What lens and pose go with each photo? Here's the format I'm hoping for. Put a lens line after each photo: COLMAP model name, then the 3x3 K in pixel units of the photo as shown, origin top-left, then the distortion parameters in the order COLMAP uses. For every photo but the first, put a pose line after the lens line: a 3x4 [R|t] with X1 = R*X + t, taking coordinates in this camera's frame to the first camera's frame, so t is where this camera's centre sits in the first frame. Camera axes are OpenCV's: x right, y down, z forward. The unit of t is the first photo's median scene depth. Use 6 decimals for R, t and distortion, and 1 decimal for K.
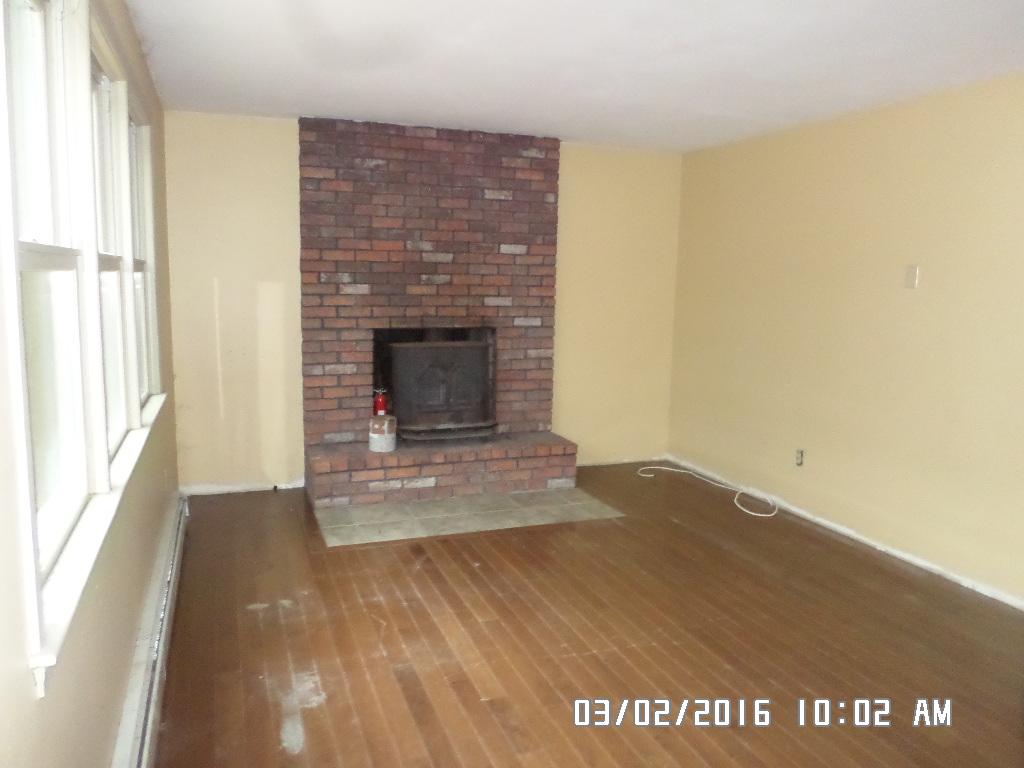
lens RADIAL K [[796.0, 0, 512.8], [0, 796.0, 384.1], [0, 0, 1]] dist [0.004648, -0.003992]
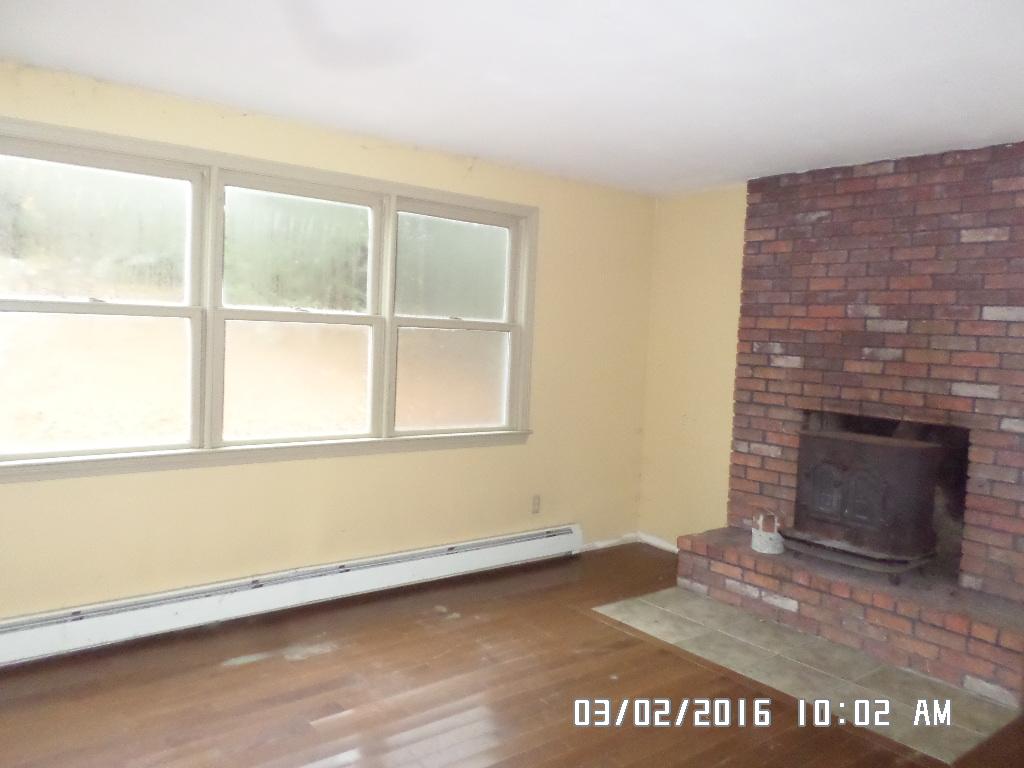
lens RADIAL K [[796.0, 0, 513.1], [0, 796.0, 380.2], [0, 0, 1]] dist [0.004648, -0.003992]
pose [[0.306443, 0.057690, -0.950139, 0.538532], [-0.173029, 0.984909, 0.003995, -0.050894], [0.936031, 0.163177, 0.311800, 0.451666]]
